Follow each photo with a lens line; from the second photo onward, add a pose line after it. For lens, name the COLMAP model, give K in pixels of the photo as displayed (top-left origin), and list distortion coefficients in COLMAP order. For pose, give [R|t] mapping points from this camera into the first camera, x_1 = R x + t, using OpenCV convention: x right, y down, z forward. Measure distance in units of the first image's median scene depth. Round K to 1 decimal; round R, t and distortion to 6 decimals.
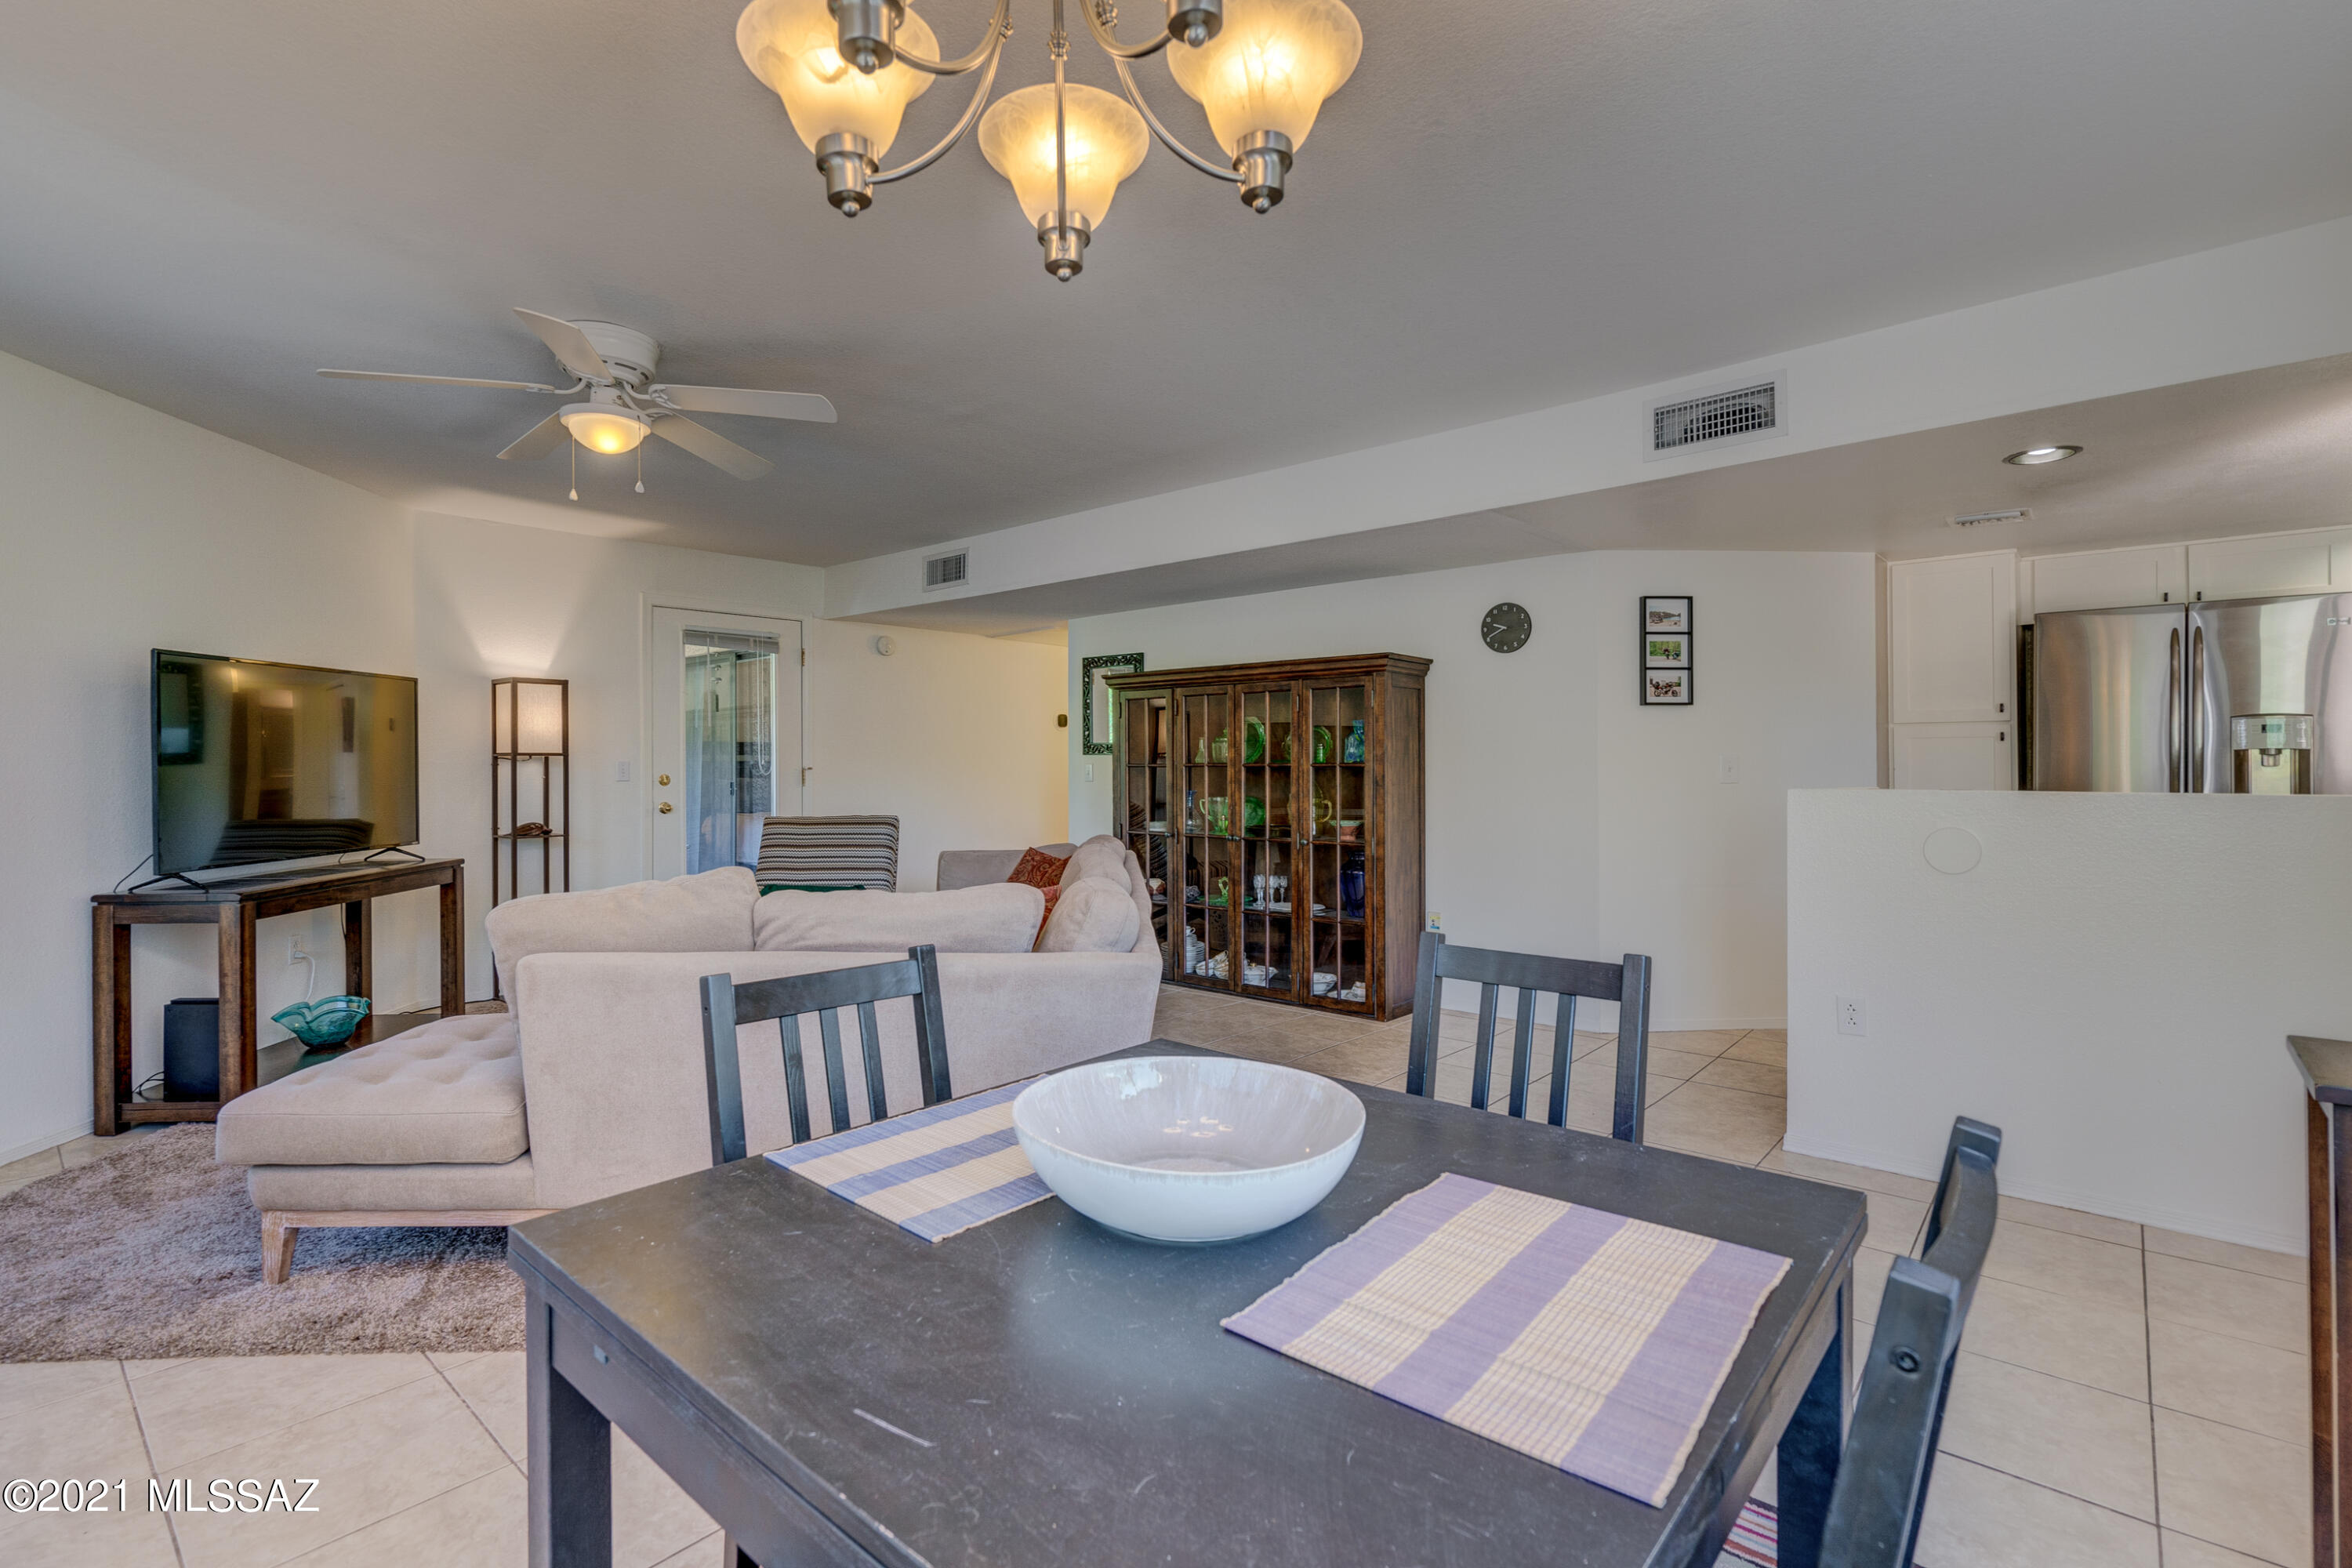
lens RADIAL K [[1081.2, 0, 1142.3], [0, 1081.2, 765.9], [0, 0, 1]] dist [0.001154, 0.000943]
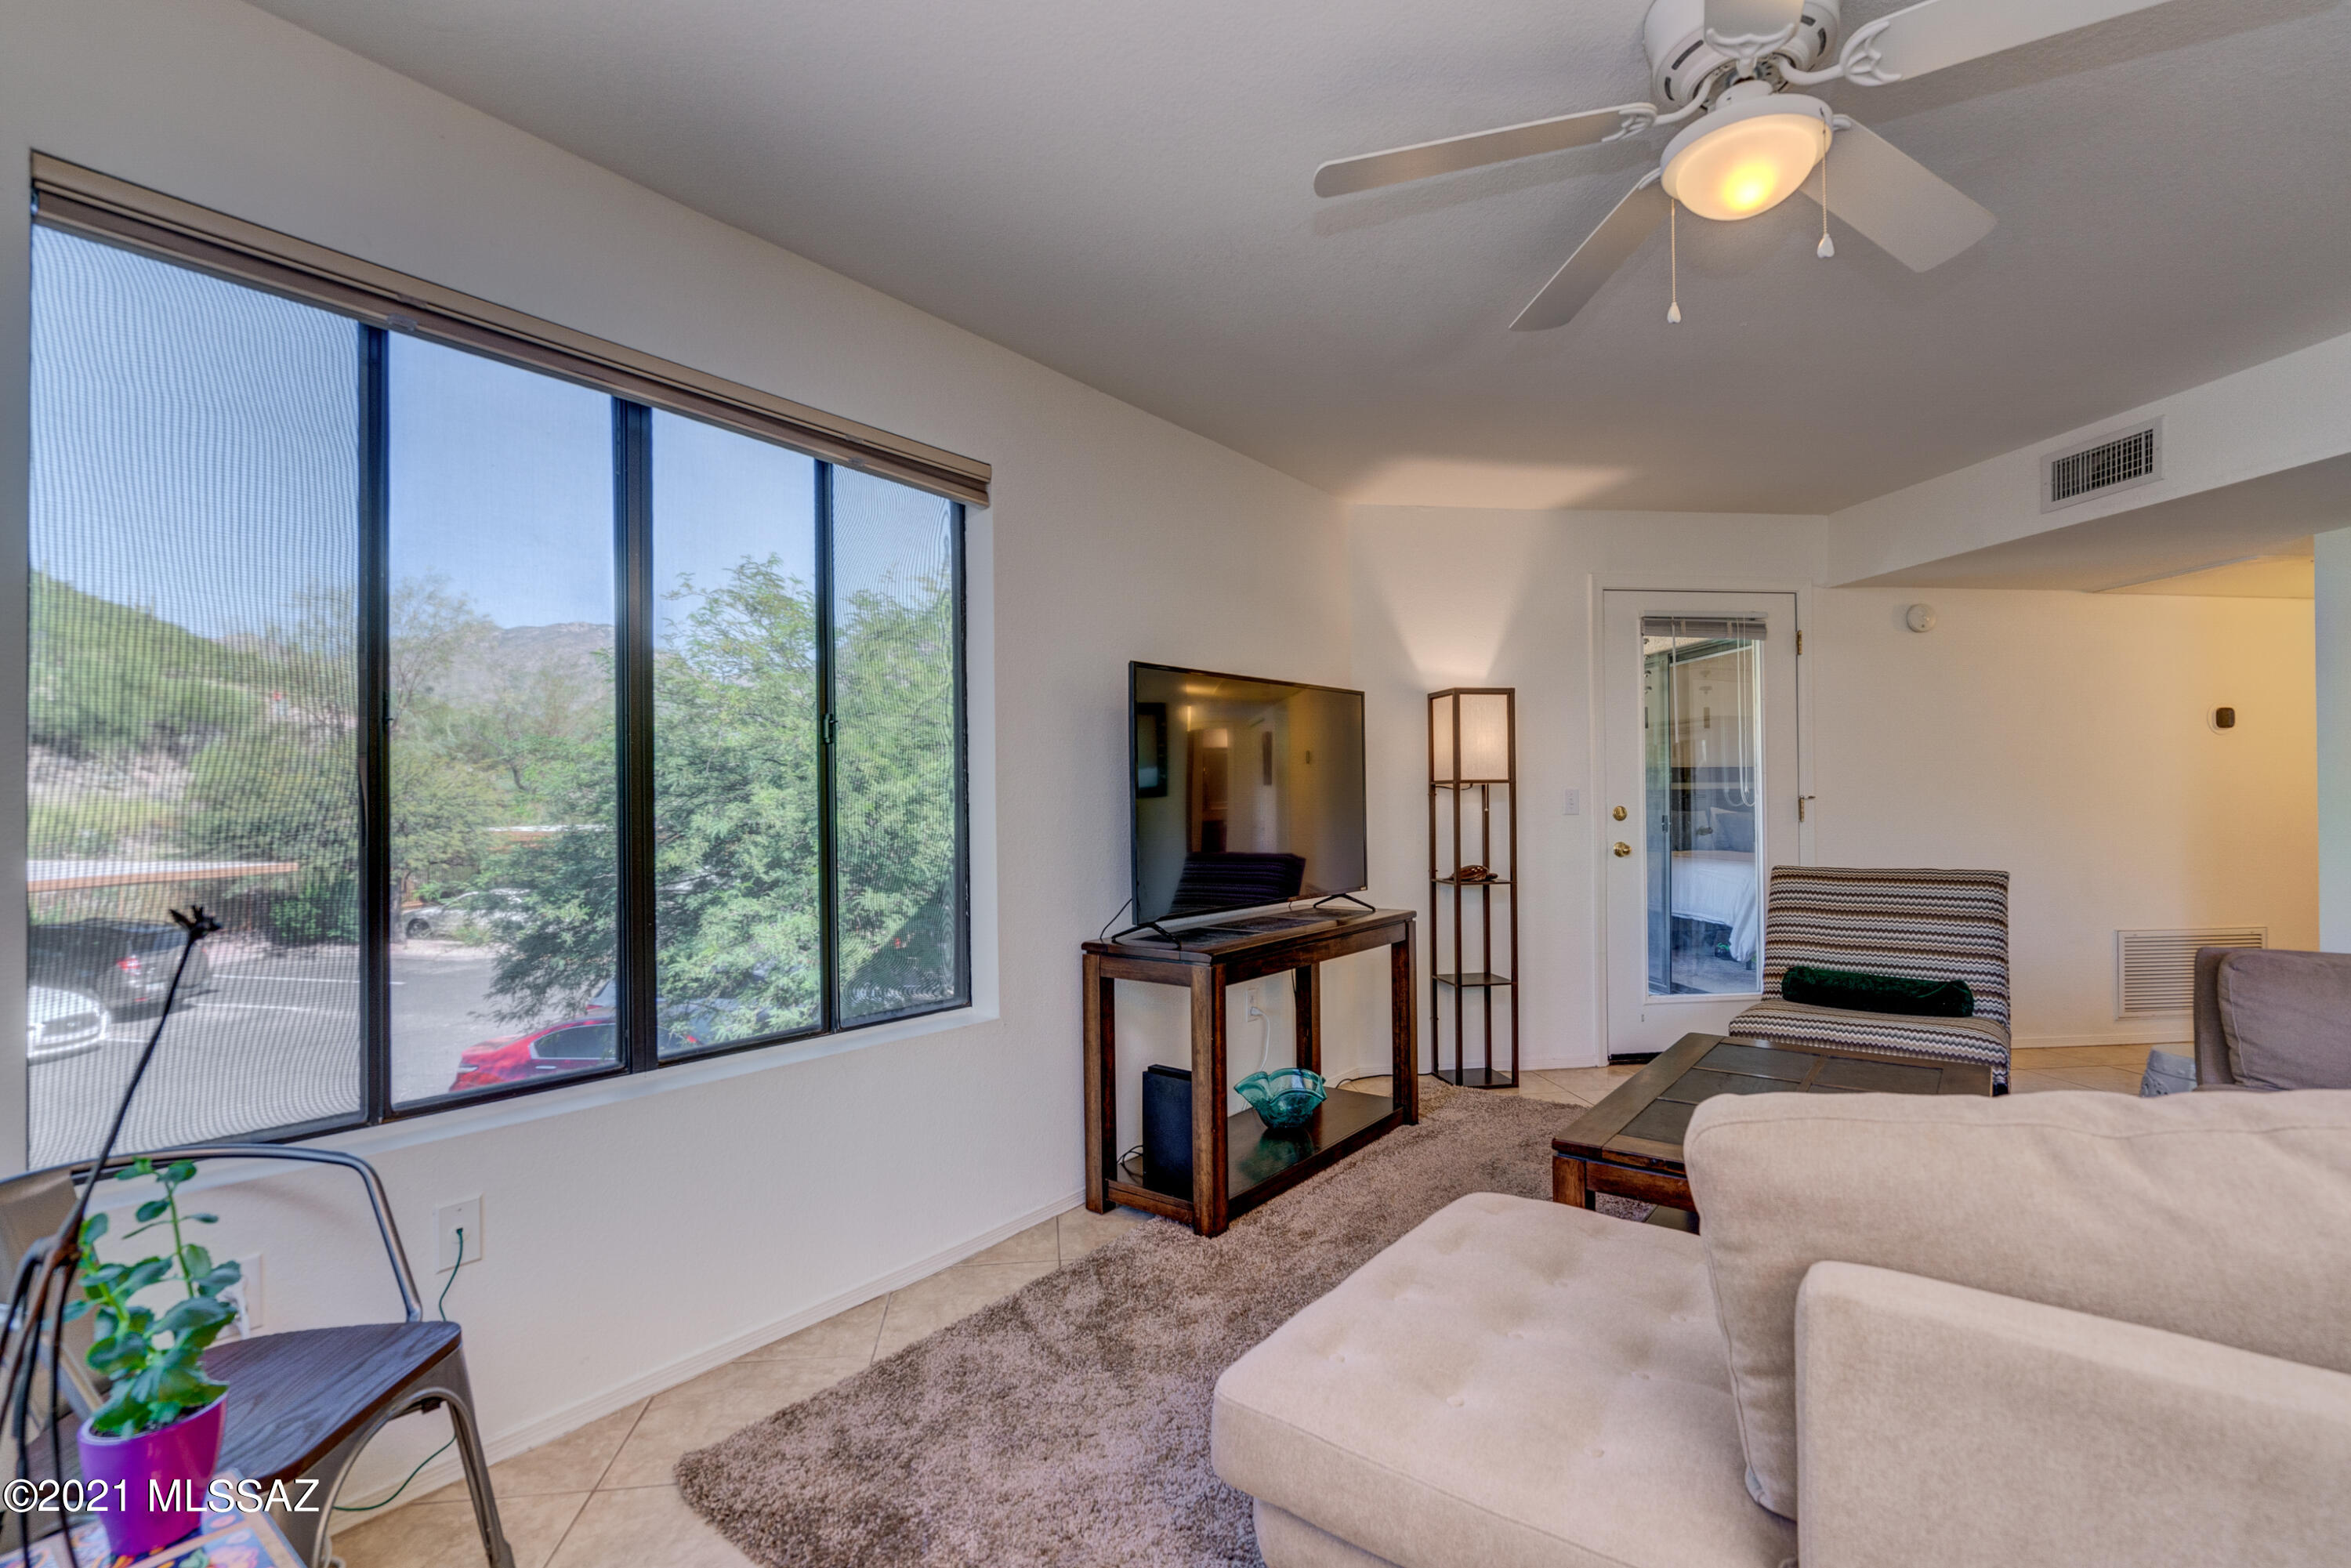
lens RADIAL K [[1065.0, 0, 1175.5], [0, 1065.0, 784.0], [0, 0, 1]] dist [-0.000824, 0.000455]
pose [[0.764078, -0.016177, -0.644921, -0.273643], [0.007383, 0.999839, -0.016332, 0.003148], [0.645081, 0.007718, 0.764075, 0.302100]]
